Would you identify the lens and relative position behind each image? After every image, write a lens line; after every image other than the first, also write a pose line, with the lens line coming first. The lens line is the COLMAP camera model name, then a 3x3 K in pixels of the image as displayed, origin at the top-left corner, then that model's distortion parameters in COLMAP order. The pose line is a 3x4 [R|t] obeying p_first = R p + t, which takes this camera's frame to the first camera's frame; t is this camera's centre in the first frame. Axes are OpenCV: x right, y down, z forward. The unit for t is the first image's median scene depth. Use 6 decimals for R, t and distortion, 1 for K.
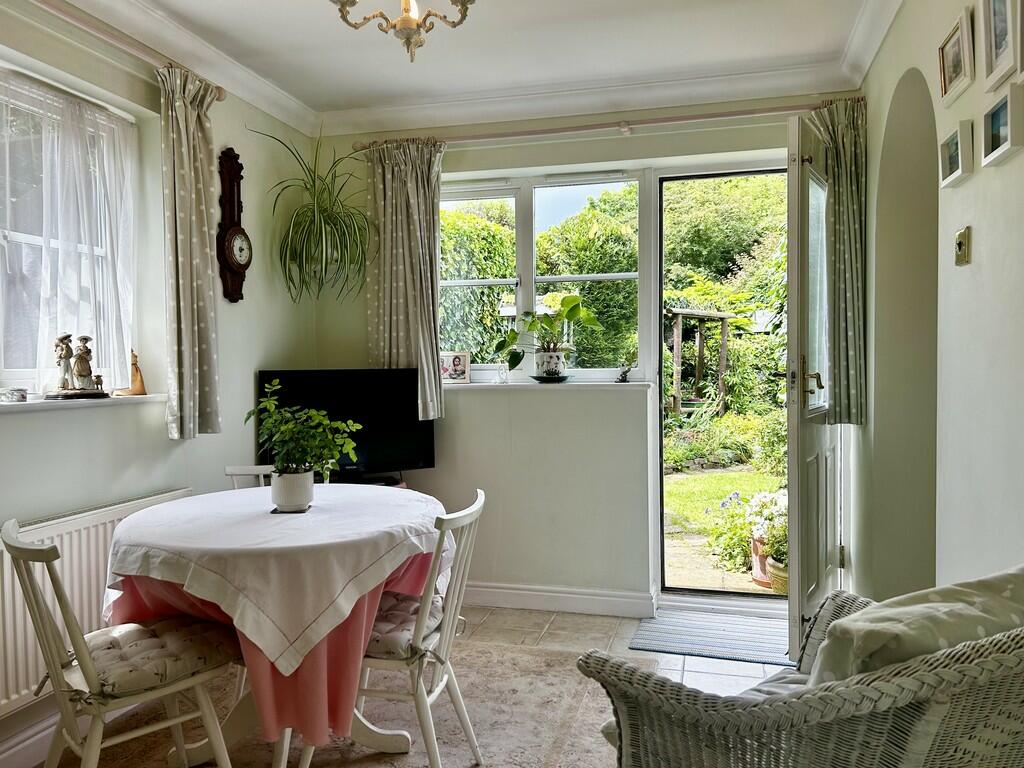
lens RADIAL K [[769.9, 0, 512.0], [0, 769.9, 382.0], [0, 0, 1]] dist [0.001359, 0.000117]
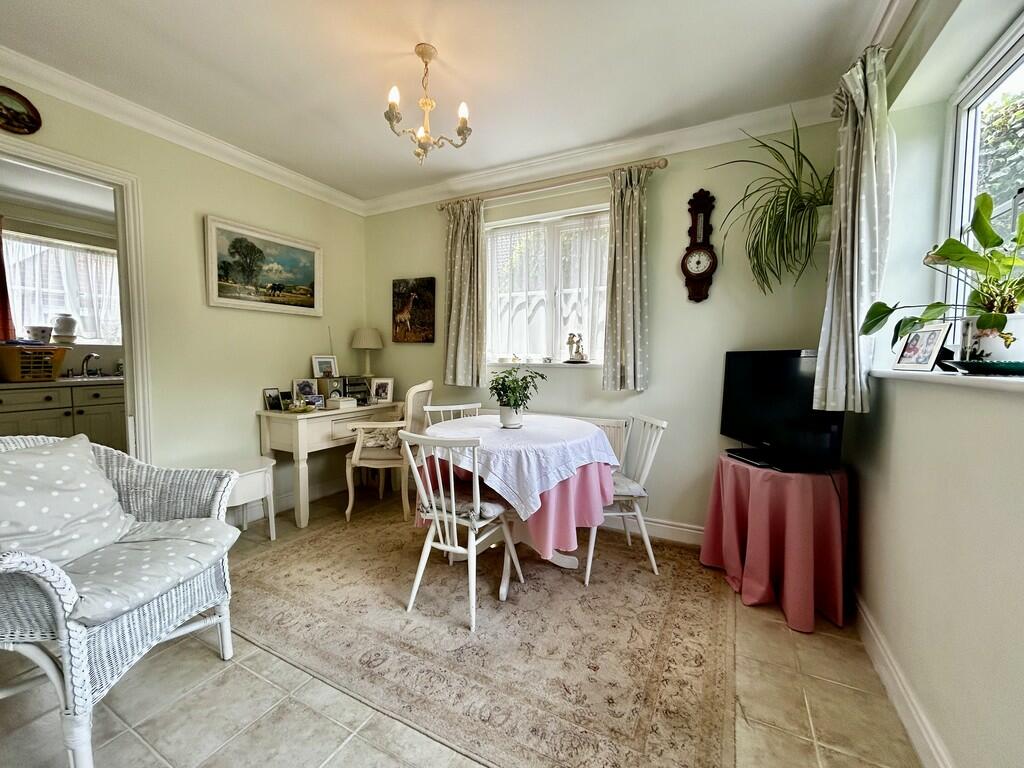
lens RADIAL K [[409.9, 0, 513.5], [0, 409.9, 380.3], [0, 0, 1]] dist [-0.000521, -0.000040]
pose [[-0.218061, 0.063318, -0.973879, 0.514647], [-0.025656, 0.997176, 0.070578, -0.007688], [0.975598, 0.040376, -0.215820, 0.982090]]
